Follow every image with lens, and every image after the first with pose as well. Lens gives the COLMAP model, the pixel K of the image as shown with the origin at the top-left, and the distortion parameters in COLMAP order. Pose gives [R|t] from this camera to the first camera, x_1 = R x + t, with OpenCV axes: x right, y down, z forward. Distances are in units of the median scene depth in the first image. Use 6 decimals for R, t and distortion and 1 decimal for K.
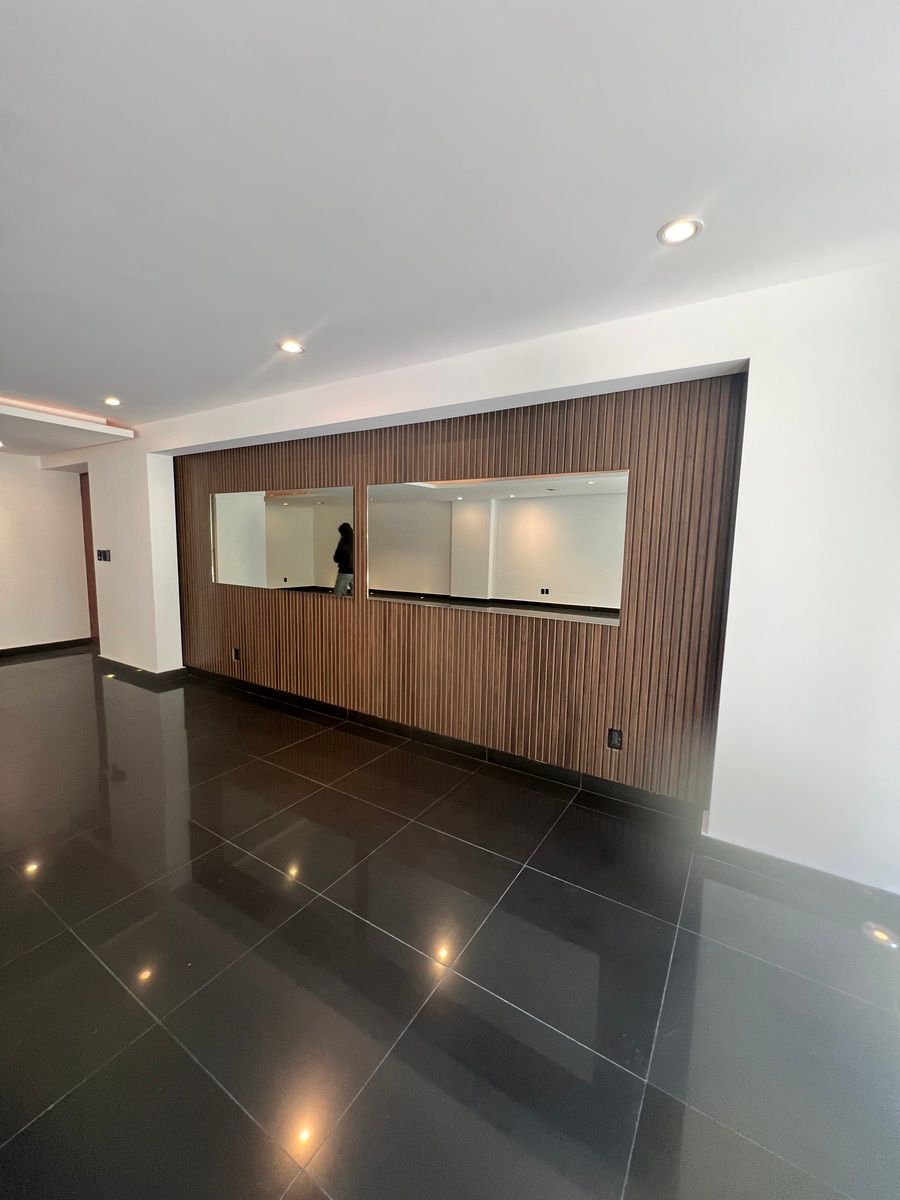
lens RADIAL K [[480.7, 0, 444.5], [0, 480.7, 593.9], [0, 0, 1]] dist [0.004159, -0.000160]
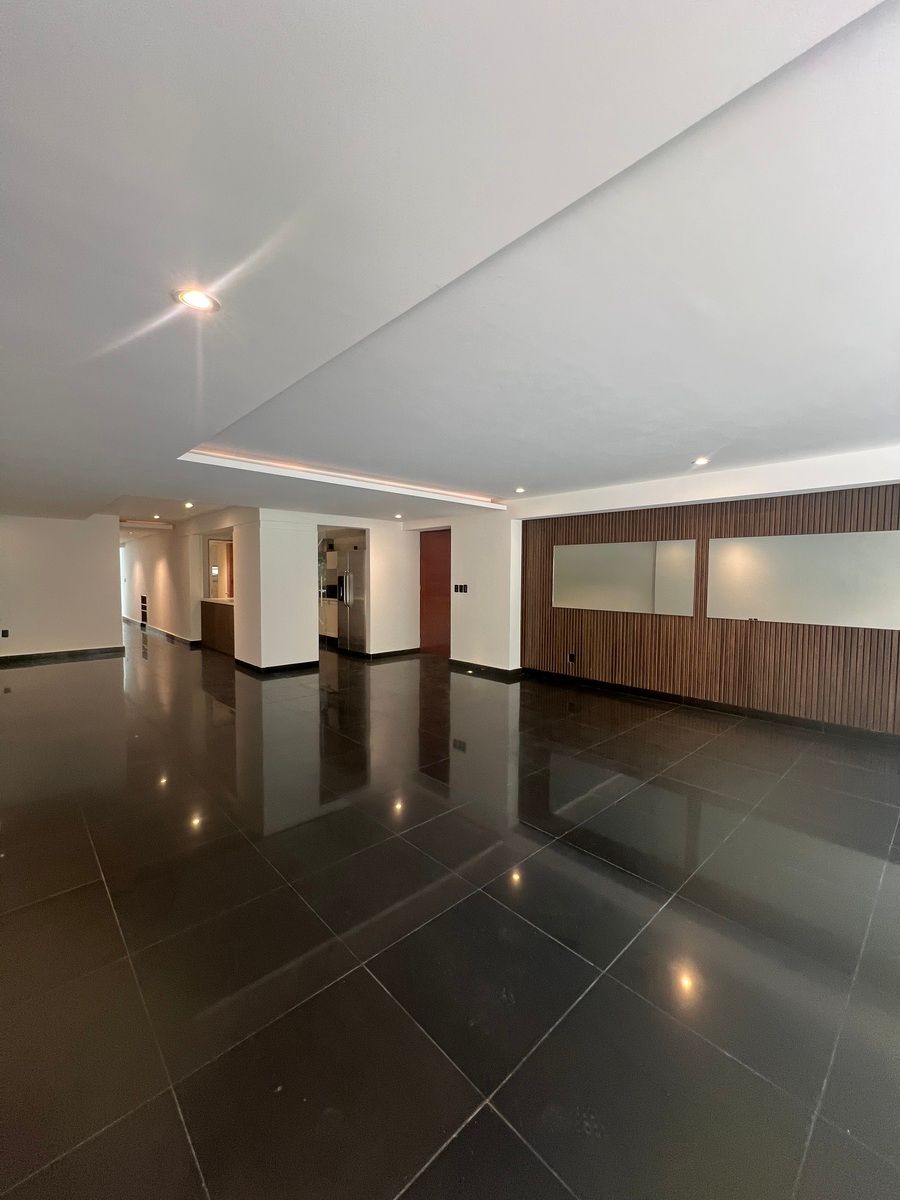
lens RADIAL K [[480.7, 0, 447.3], [0, 480.7, 598.0], [0, 0, 1]] dist [0.004159, -0.000160]
pose [[0.968035, 0.001351, -0.250813, -0.446348], [-0.018012, 0.997778, -0.064144, 0.048860], [0.250169, 0.066611, 0.965908, -0.472976]]
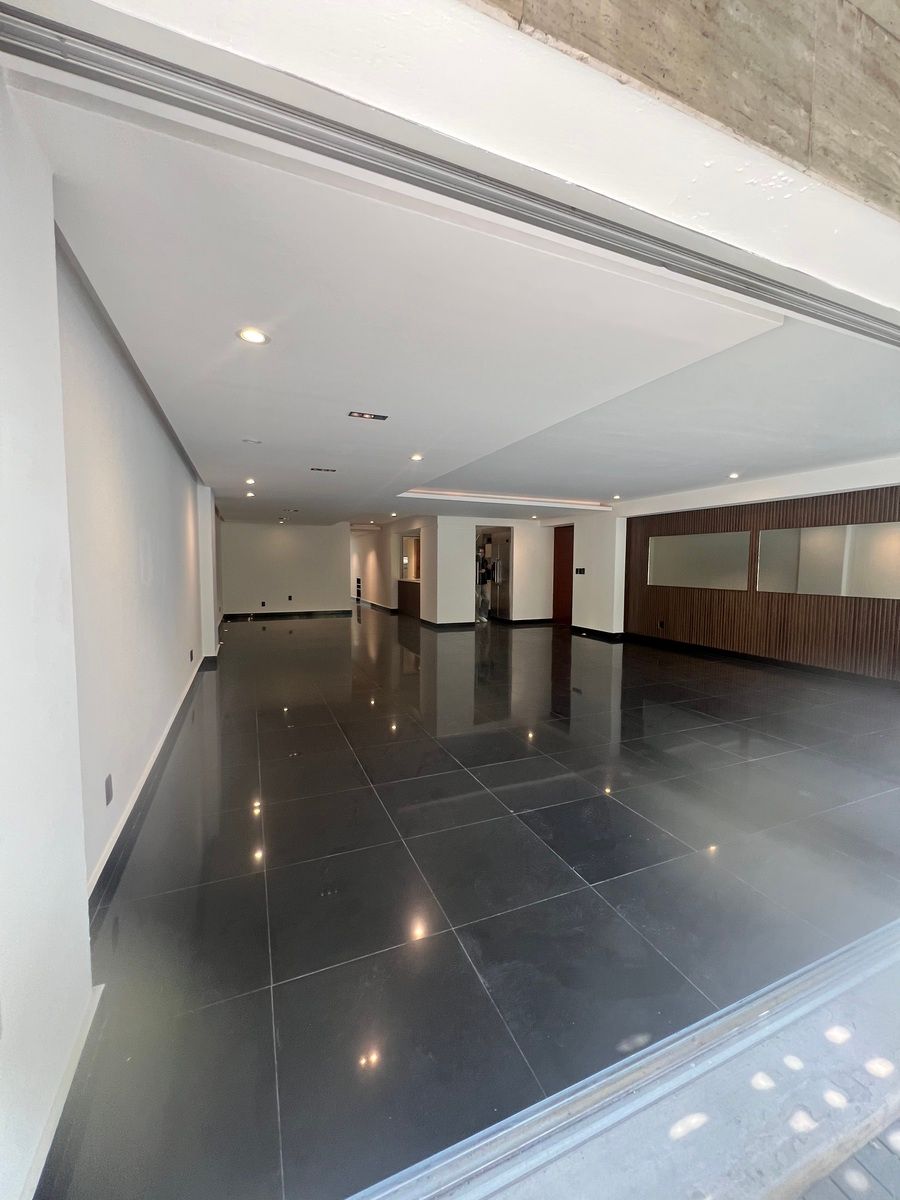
lens RADIAL K [[480.7, 0, 447.3], [0, 480.7, 593.6], [0, 0, 1]] dist [0.004159, -0.000160]
pose [[0.821760, 0.023879, -0.569333, -0.068261], [-0.058436, 0.997386, -0.042511, 0.138117], [0.566830, 0.068203, 0.821007, -0.979249]]
